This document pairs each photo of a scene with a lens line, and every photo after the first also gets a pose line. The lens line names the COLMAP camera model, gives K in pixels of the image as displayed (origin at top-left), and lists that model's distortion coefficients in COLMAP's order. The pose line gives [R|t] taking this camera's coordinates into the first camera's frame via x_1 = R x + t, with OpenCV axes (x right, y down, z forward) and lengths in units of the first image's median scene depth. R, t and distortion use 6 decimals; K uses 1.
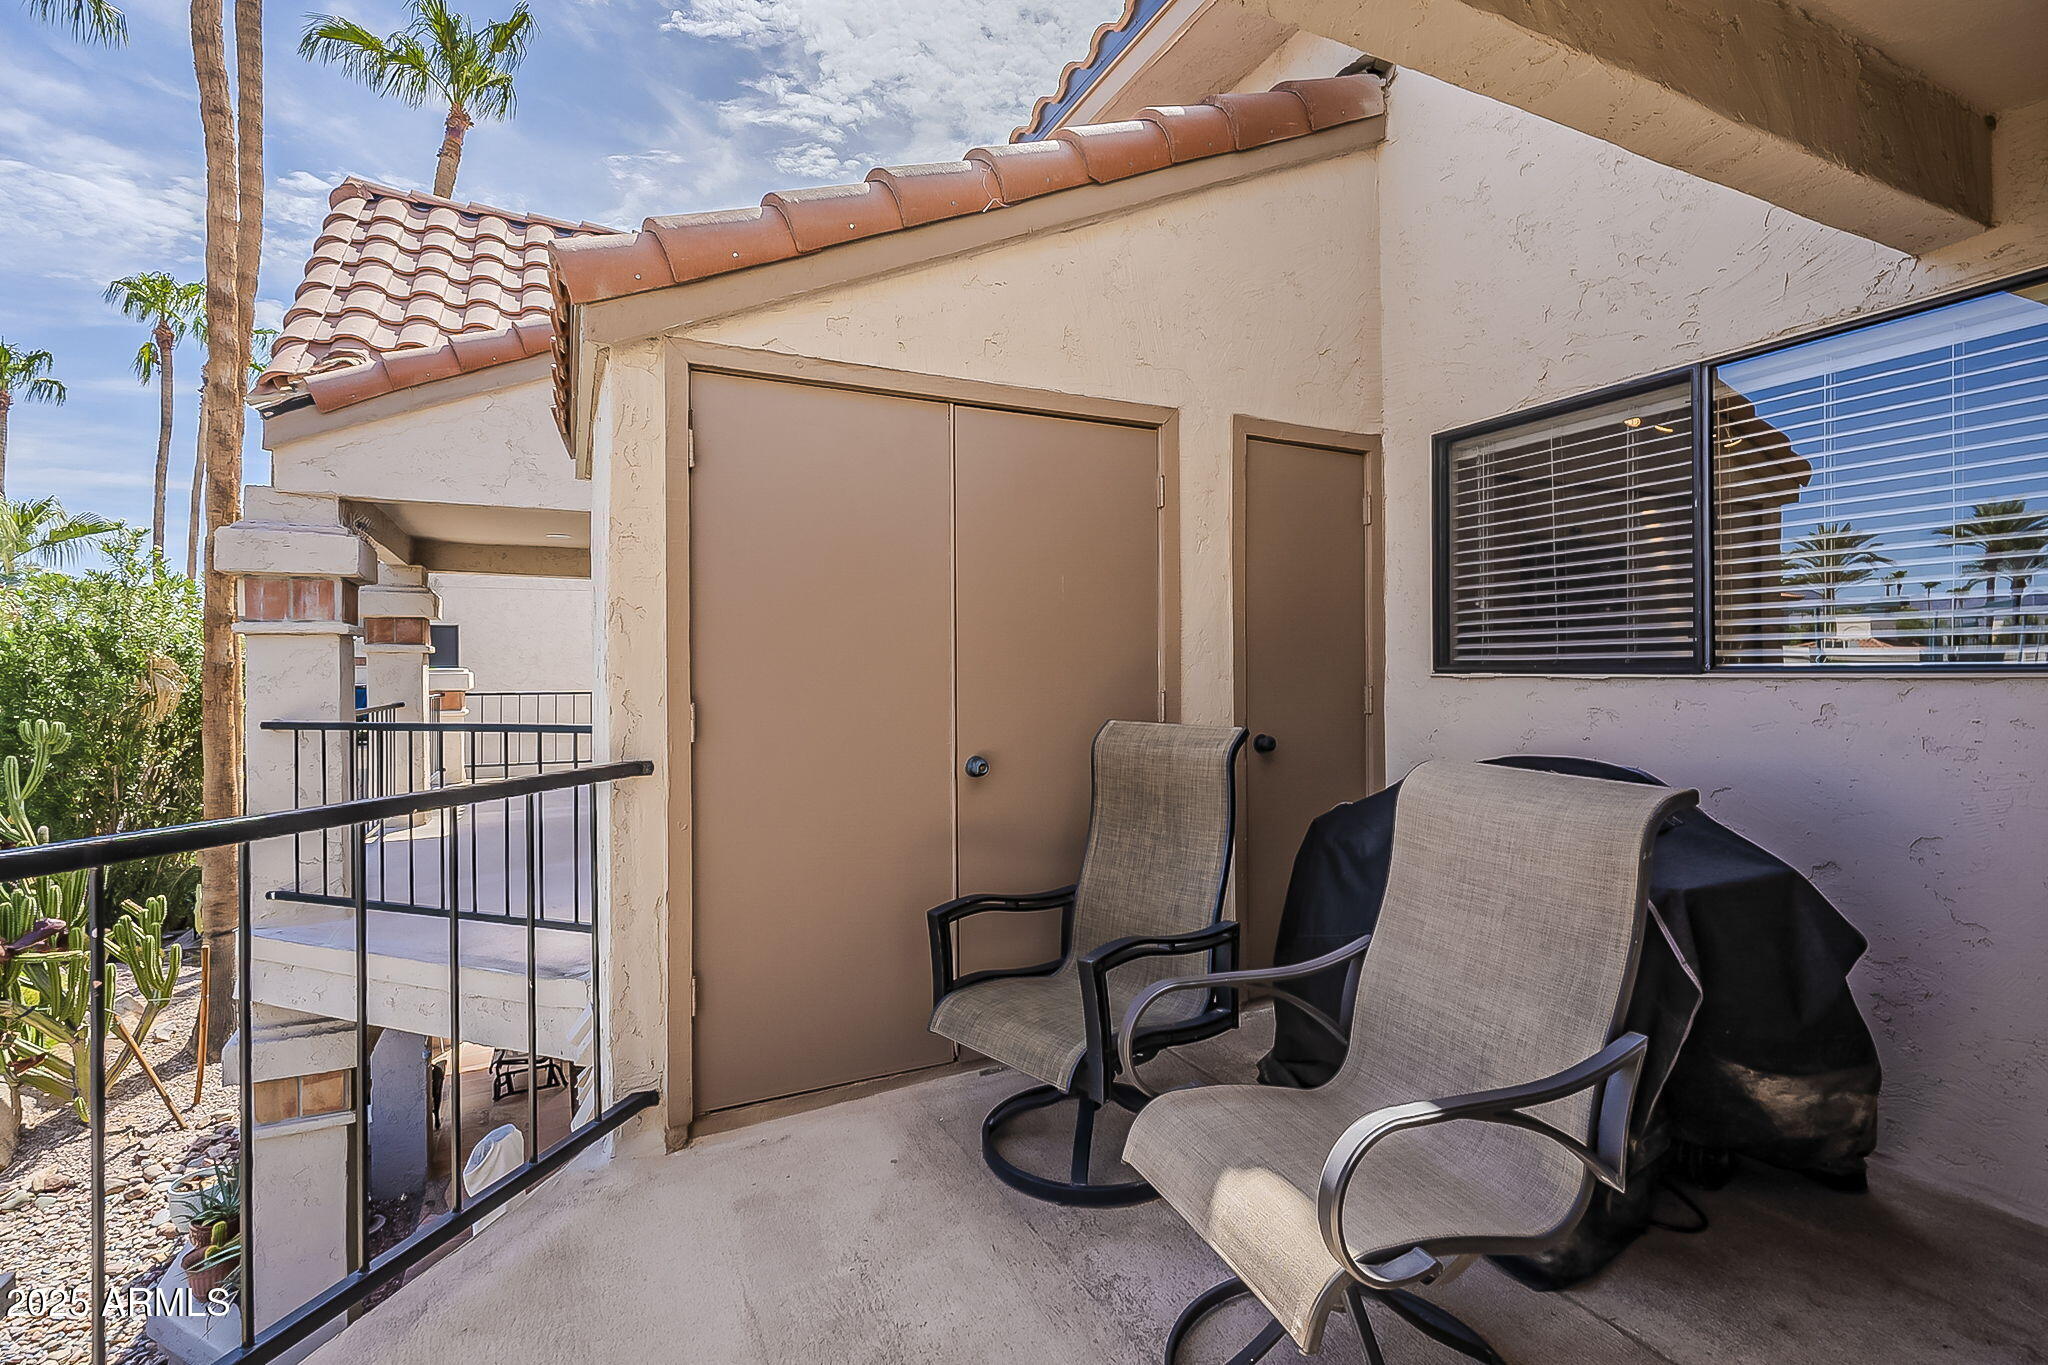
lens RADIAL K [[949.3, 0, 1022.8], [0, 949.3, 664.8], [0, 0, 1]] dist [-0.000935, -0.000486]
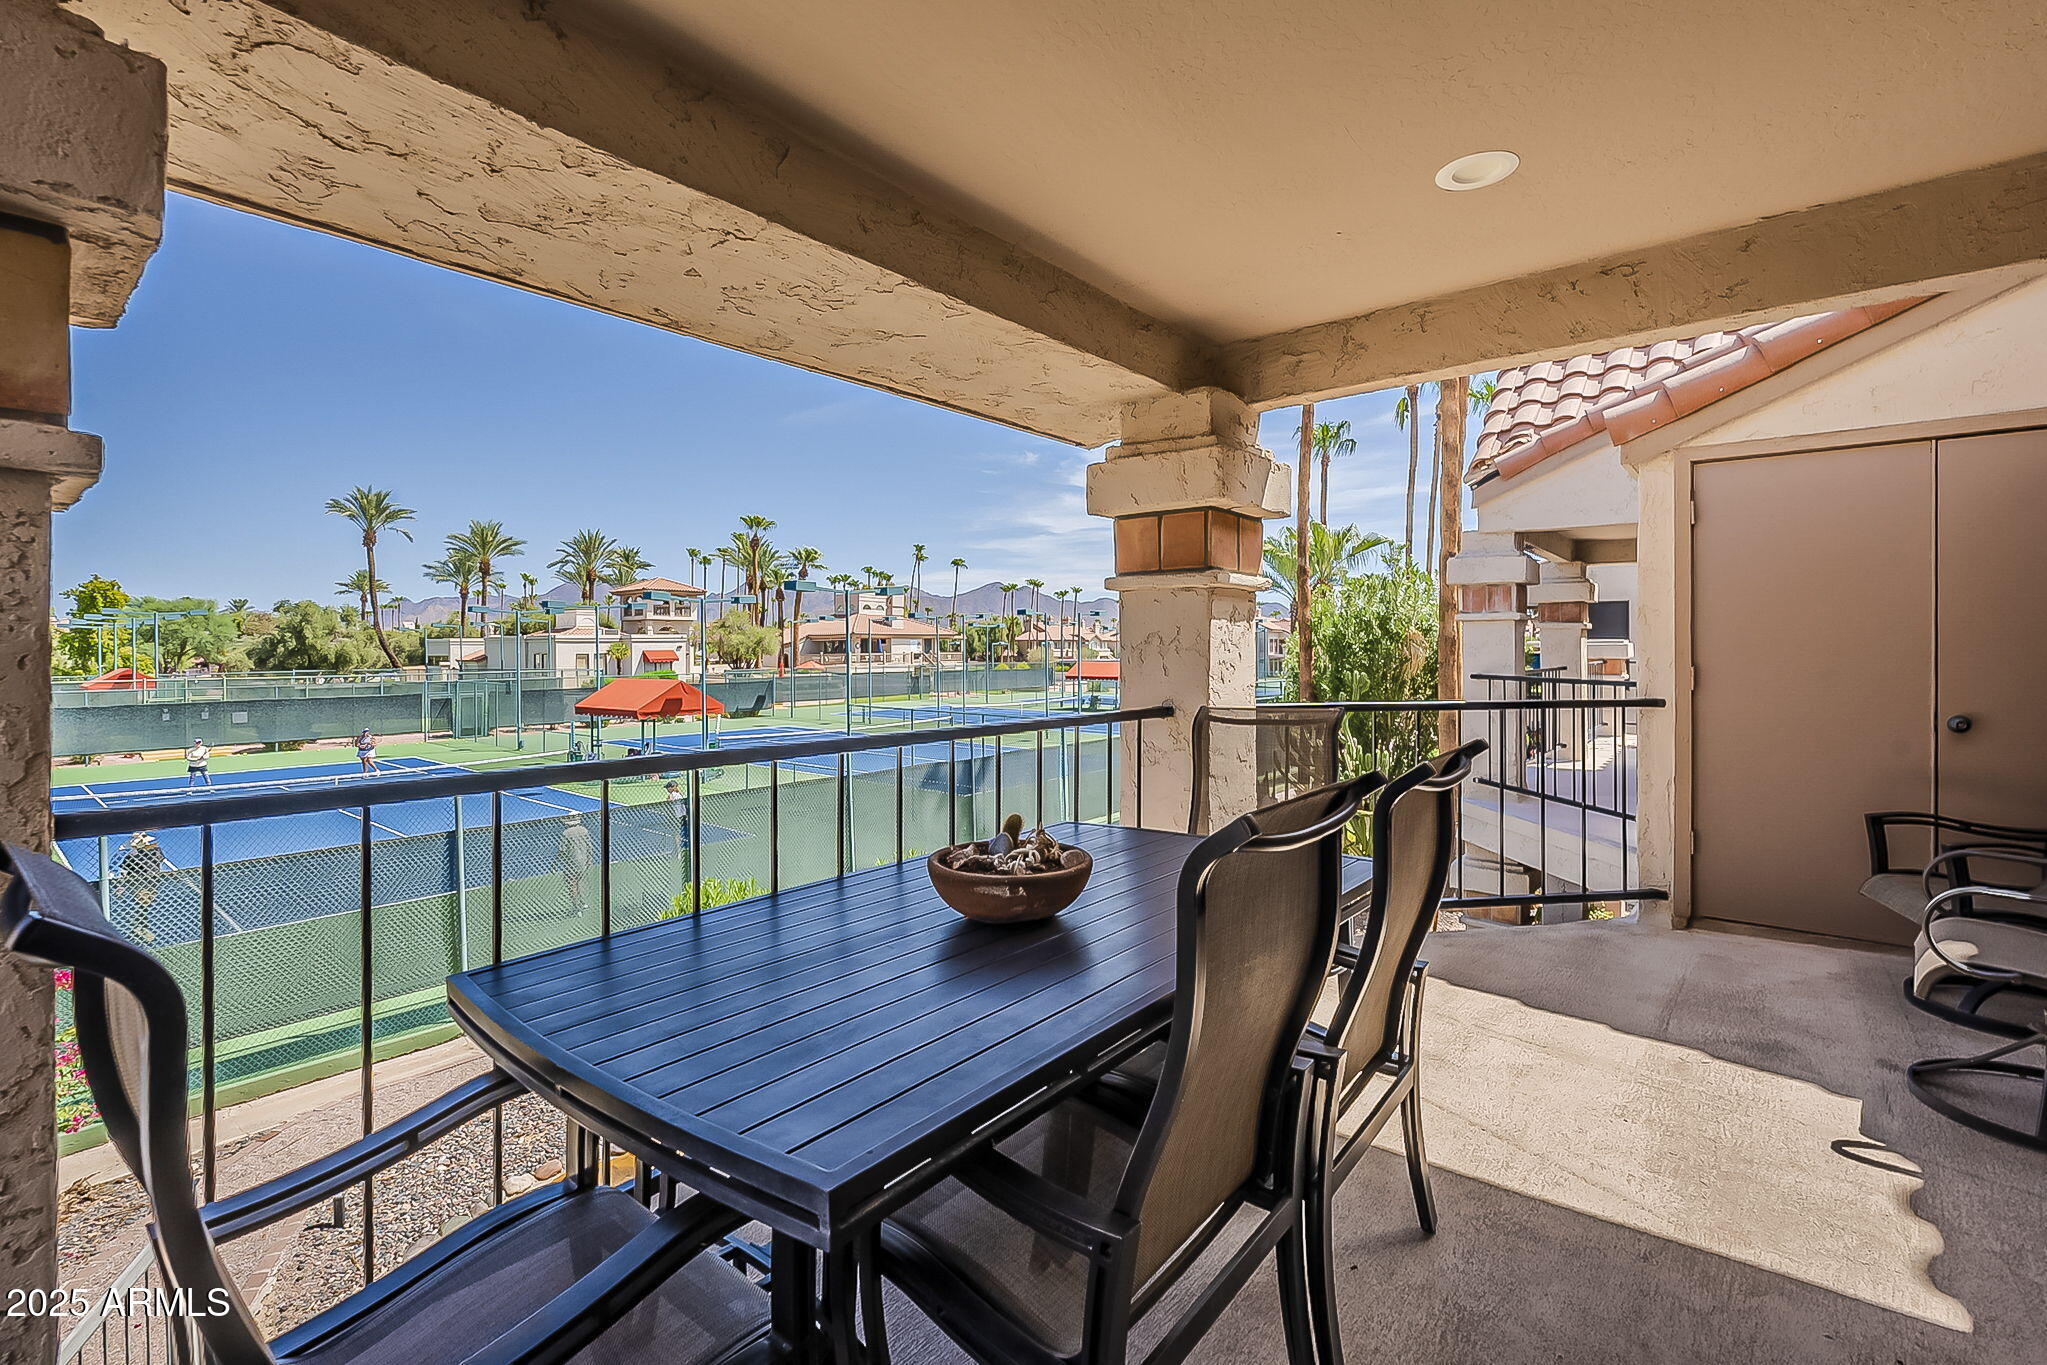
lens RADIAL K [[905.3, 0, 1020.8], [0, 905.3, 645.4], [0, 0, 1]] dist [-0.000316, -0.000170]
pose [[0.414999, 0.007569, -0.909790, 0.277649], [0.003582, 0.999944, 0.009953, -0.007322], [0.909815, -0.007389, 0.414949, -0.332794]]
